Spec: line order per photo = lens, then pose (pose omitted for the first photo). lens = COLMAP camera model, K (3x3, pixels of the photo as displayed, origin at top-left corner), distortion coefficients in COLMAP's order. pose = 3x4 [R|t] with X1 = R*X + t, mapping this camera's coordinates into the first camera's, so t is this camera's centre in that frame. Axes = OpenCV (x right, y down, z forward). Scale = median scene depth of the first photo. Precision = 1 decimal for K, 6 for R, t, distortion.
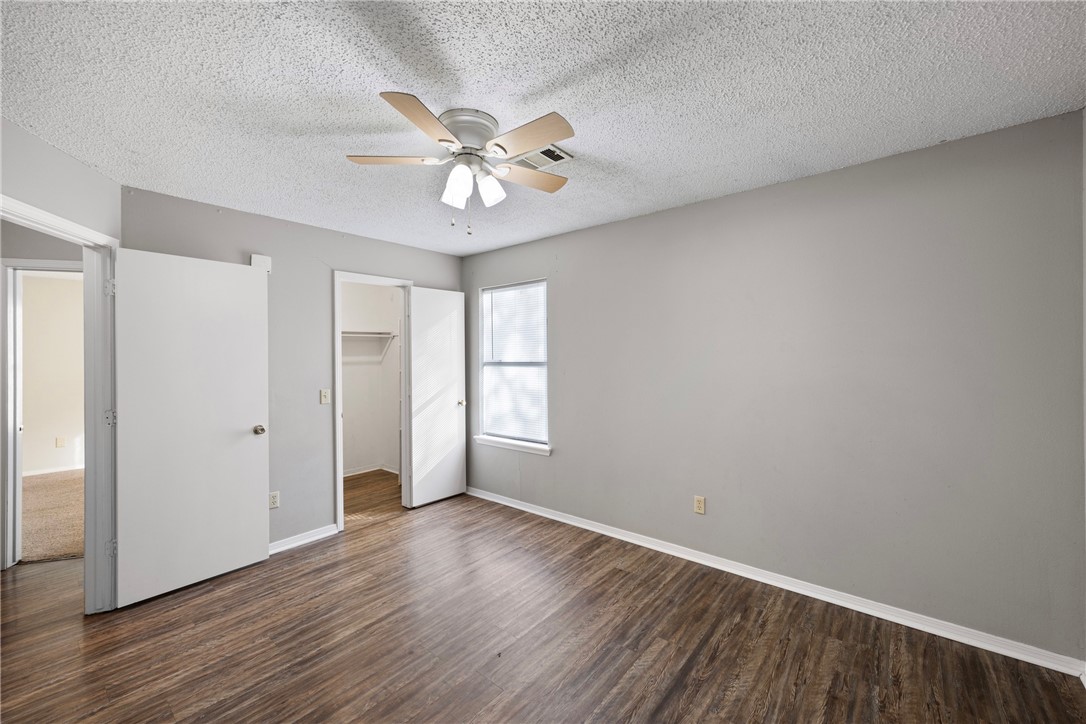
lens RADIAL K [[434.2, 0, 546.3], [0, 434.2, 352.2], [0, 0, 1]] dist [0.011607, -0.000074]
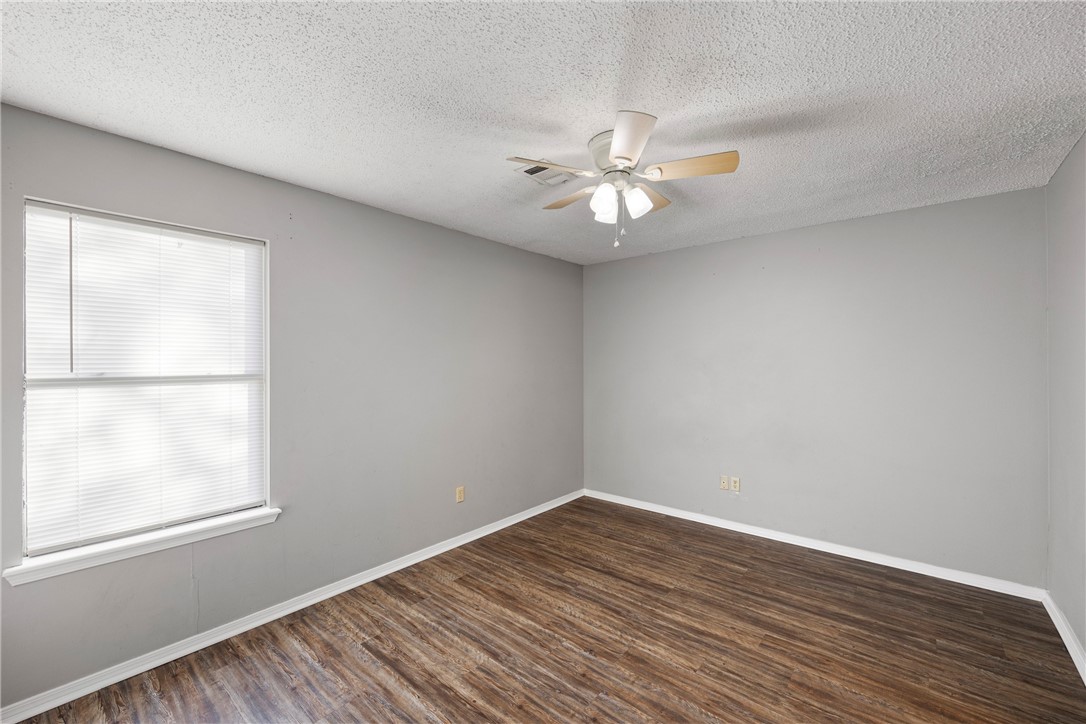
lens RADIAL K [[441.2, 0, 543.0], [0, 441.2, 362.0], [0, 0, 1]] dist [-0.002883, -0.000664]
pose [[0.015822, 0.012412, 0.999798, -0.888635], [-0.003739, 0.999917, -0.012355, 0.015480], [-0.999868, -0.003543, 0.015867, 0.836577]]
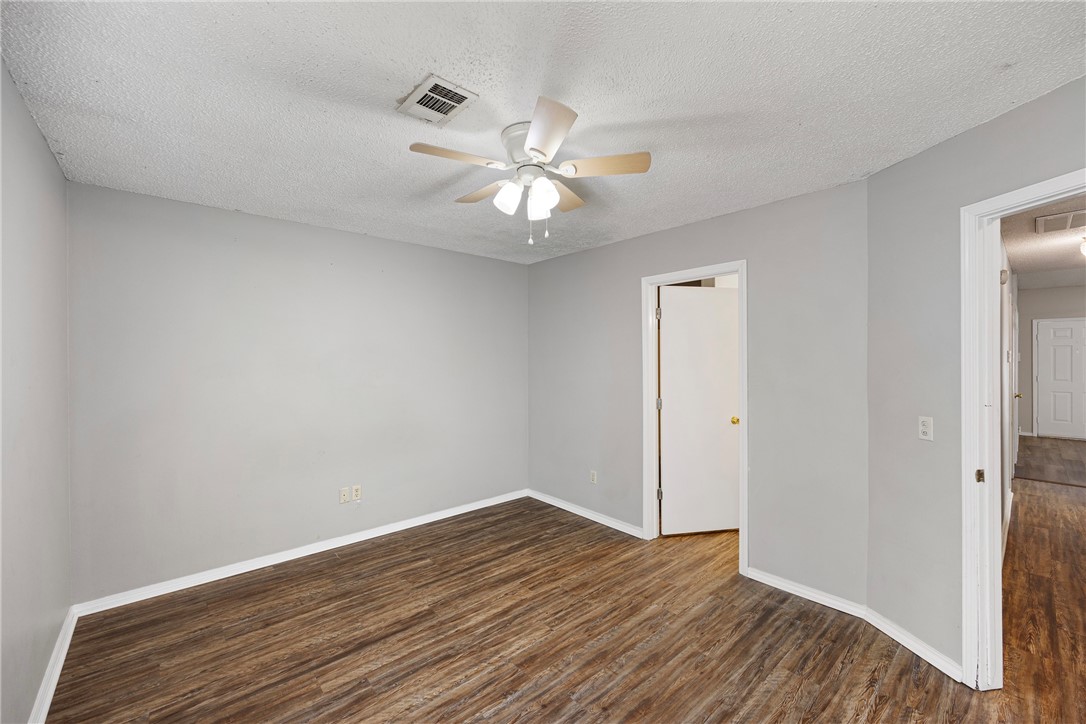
lens RADIAL K [[435.3, 0, 545.6], [0, 435.3, 365.1], [0, 0, 1]] dist [-0.002485, -0.000324]
pose [[-0.988028, 0.013825, 0.153656, -0.258486], [0.014588, 0.999886, 0.003839, 0.003924], [-0.153586, 0.006035, -0.988117, 1.432335]]
